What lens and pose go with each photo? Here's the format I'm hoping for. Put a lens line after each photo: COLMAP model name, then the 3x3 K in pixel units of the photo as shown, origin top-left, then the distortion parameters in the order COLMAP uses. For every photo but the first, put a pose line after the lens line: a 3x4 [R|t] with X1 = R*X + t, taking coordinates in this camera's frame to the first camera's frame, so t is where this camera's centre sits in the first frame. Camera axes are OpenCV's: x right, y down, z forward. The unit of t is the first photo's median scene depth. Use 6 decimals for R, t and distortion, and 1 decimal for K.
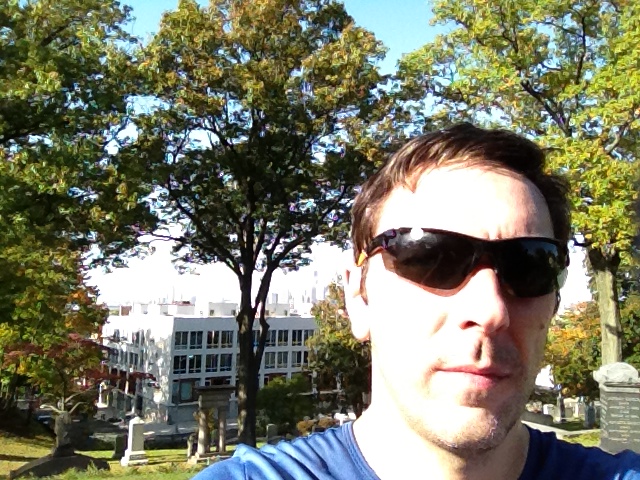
lens RADIAL K [[656.0, 0, 320.0], [0, 656.0, 240.0], [0, 0, 1]] dist [0.161021, -0.006996]
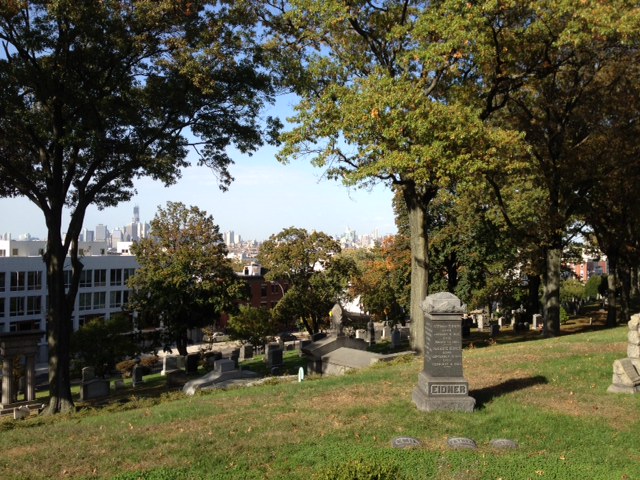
lens RADIAL K [[582.9, 0, 320.0], [0, 582.9, 240.0], [0, 0, 1]] dist [0.095766, -0.198776]
pose [[0.955369, -0.006016, 0.295353, -0.004704], [-0.022266, 0.995482, 0.092302, 0.012786], [-0.294573, -0.094759, 0.950919, 0.135853]]
